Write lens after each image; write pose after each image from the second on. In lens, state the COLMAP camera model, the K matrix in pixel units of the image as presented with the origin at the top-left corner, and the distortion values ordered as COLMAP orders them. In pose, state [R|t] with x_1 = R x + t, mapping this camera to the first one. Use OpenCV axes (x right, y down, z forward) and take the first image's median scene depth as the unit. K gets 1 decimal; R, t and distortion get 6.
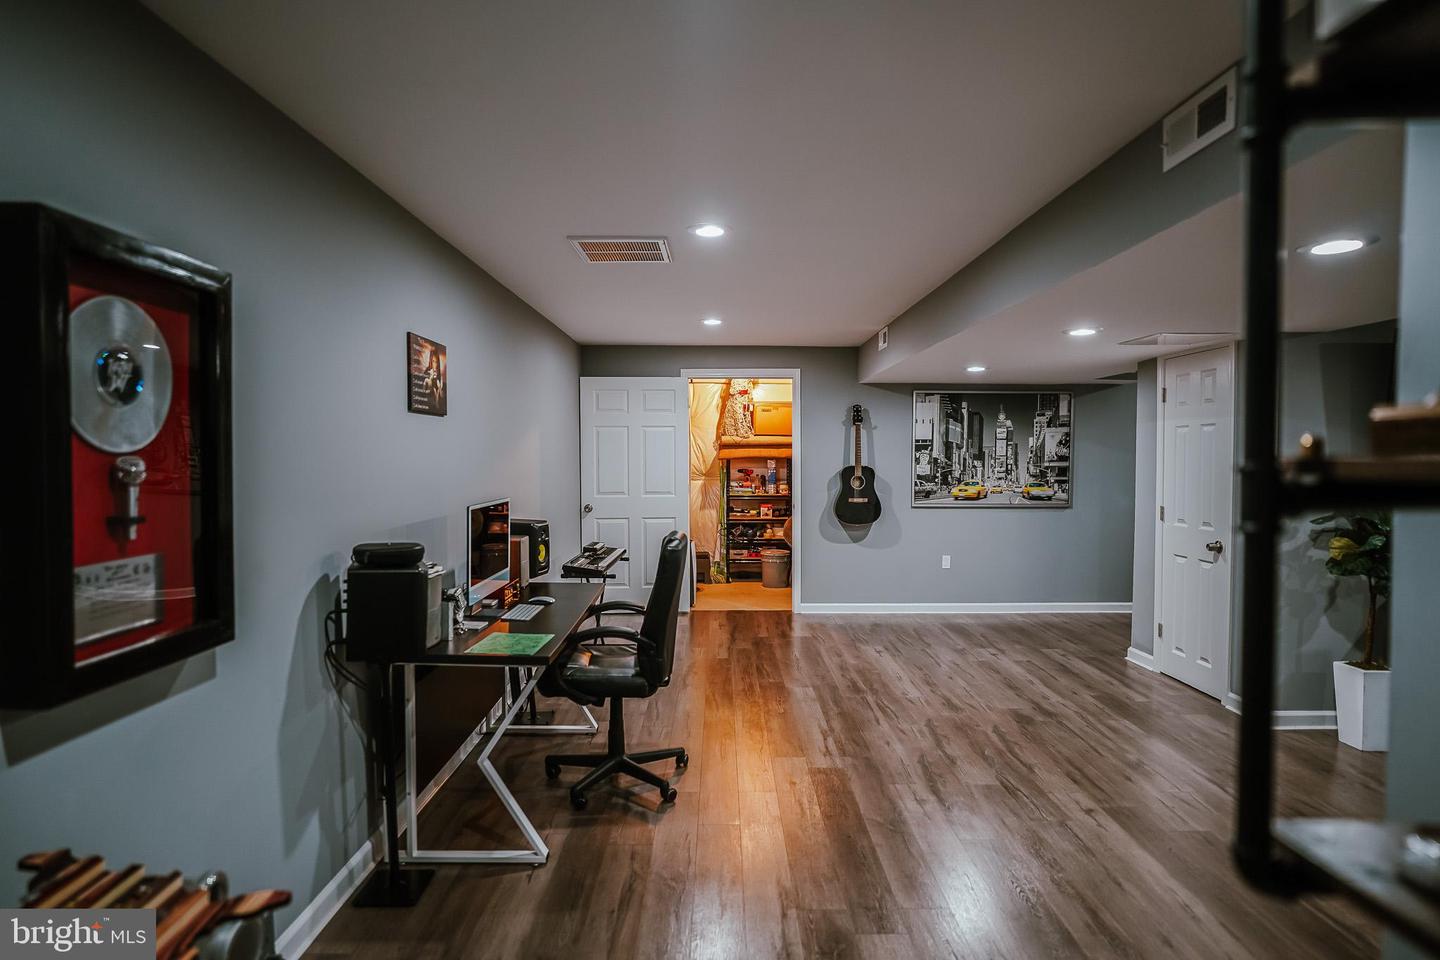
lens RADIAL K [[787.1, 0, 715.4], [0, 787.1, 482.5], [0, 0, 1]] dist [-0.055371, 0.041360]
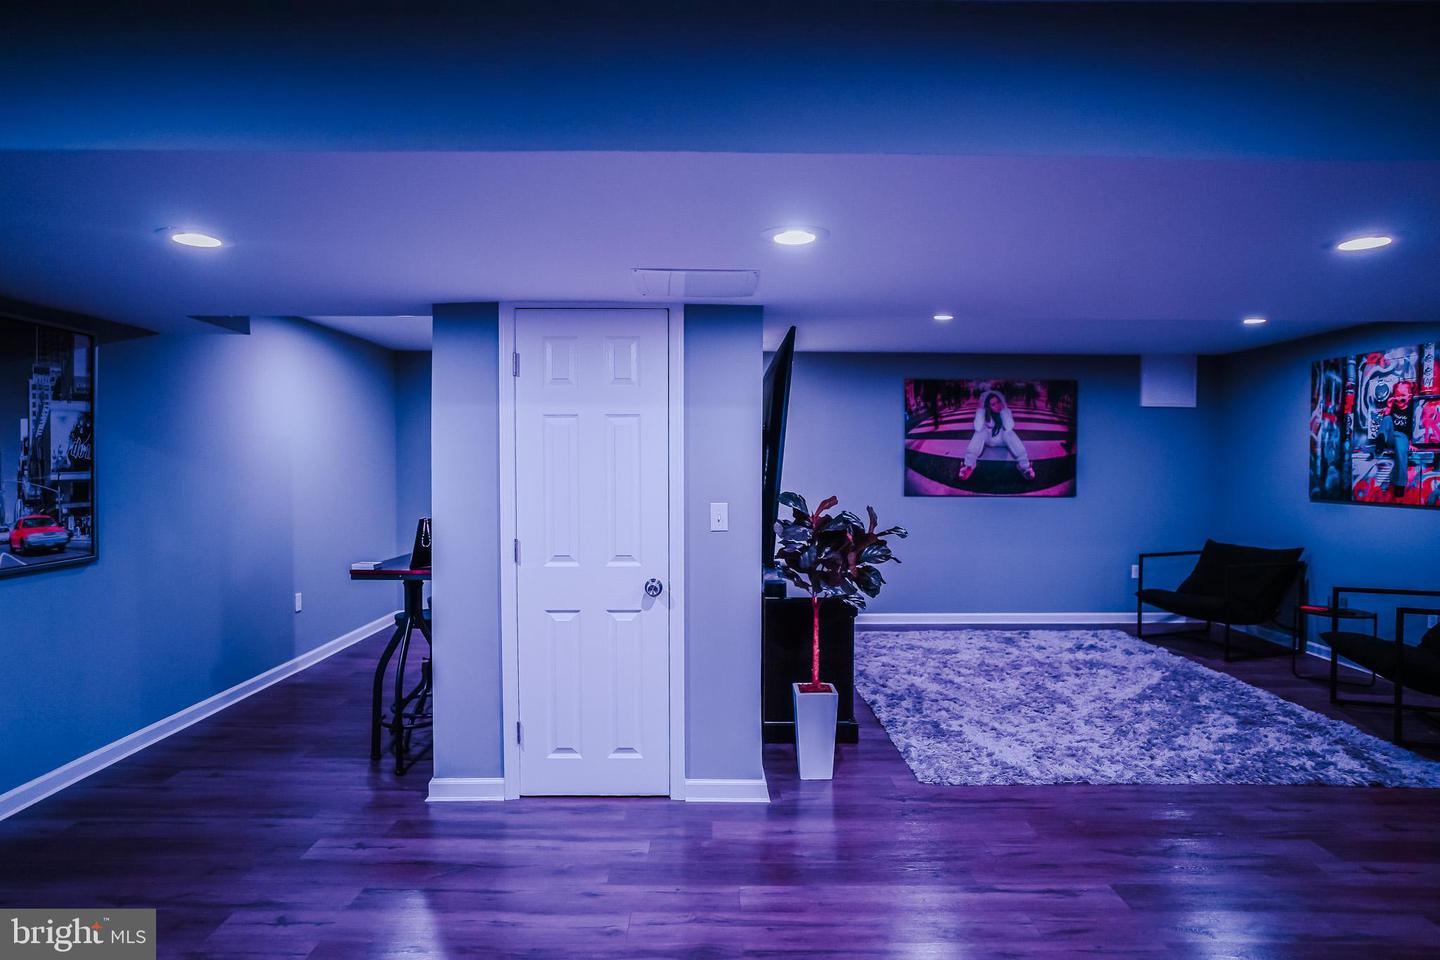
lens RADIAL K [[807.7, 0, 717.9], [0, 807.7, 482.0], [0, 0, 1]] dist [-0.054682, 0.040405]
pose [[-0.009473, -0.025012, 0.999642, -0.087299], [0.031626, 0.999180, 0.025300, -0.028673], [-0.999455, 0.031855, -0.008674, 0.876013]]
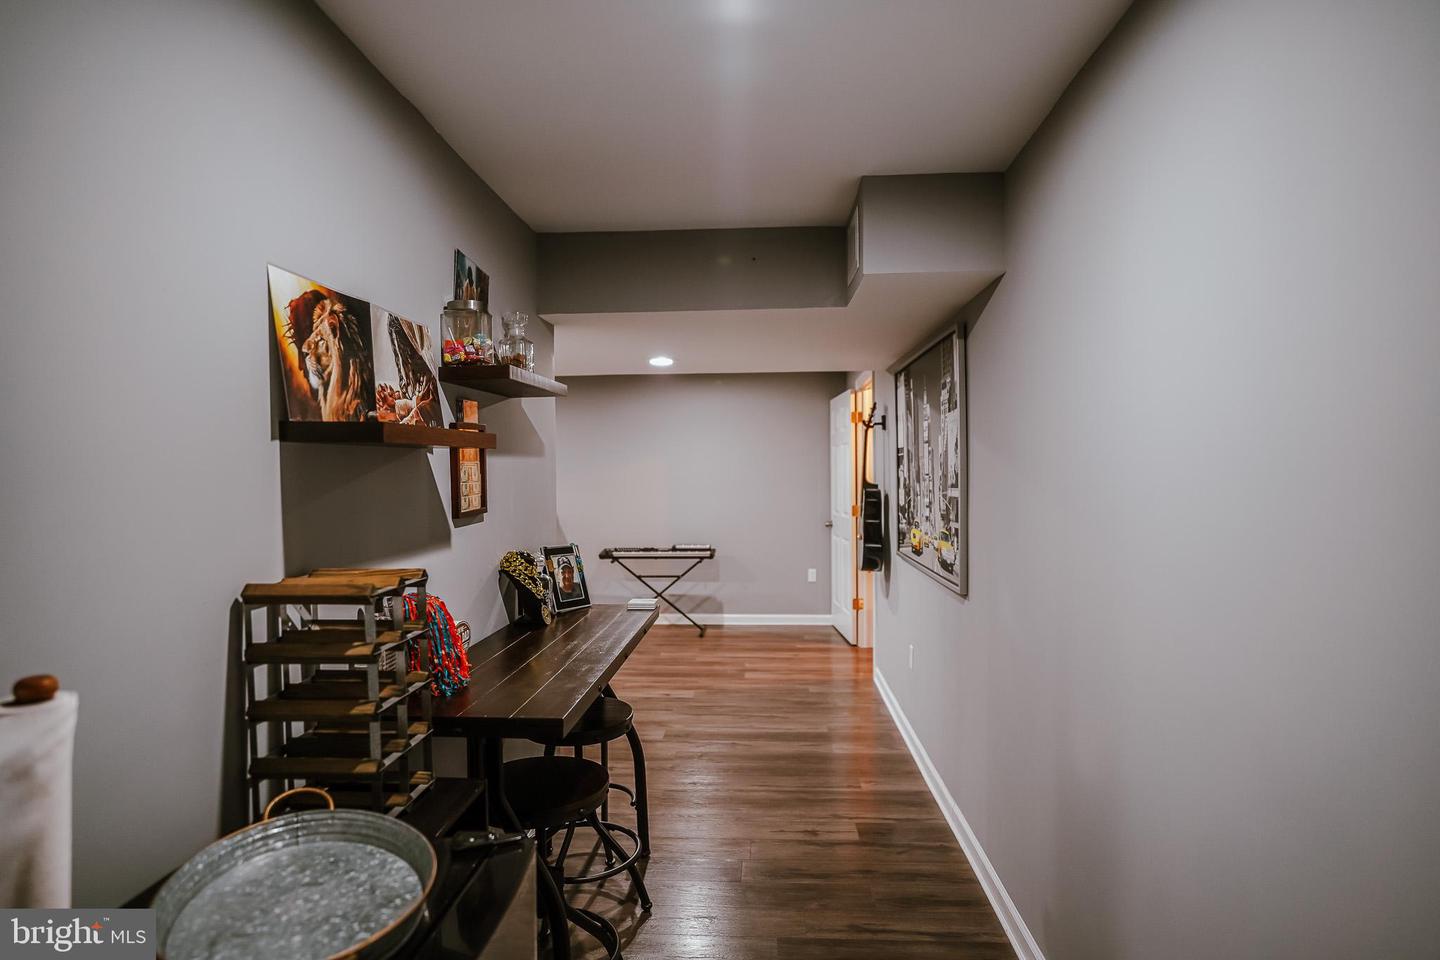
lens RADIAL K [[787.1, 0, 715.4], [0, 787.1, 482.5], [0, 0, 1]] dist [-0.055371, 0.041360]
pose [[-0.058429, 0.006127, -0.998273, 1.290914], [-0.029291, 0.999540, 0.007849, -0.042029], [0.997862, 0.029699, -0.058223, 1.296321]]
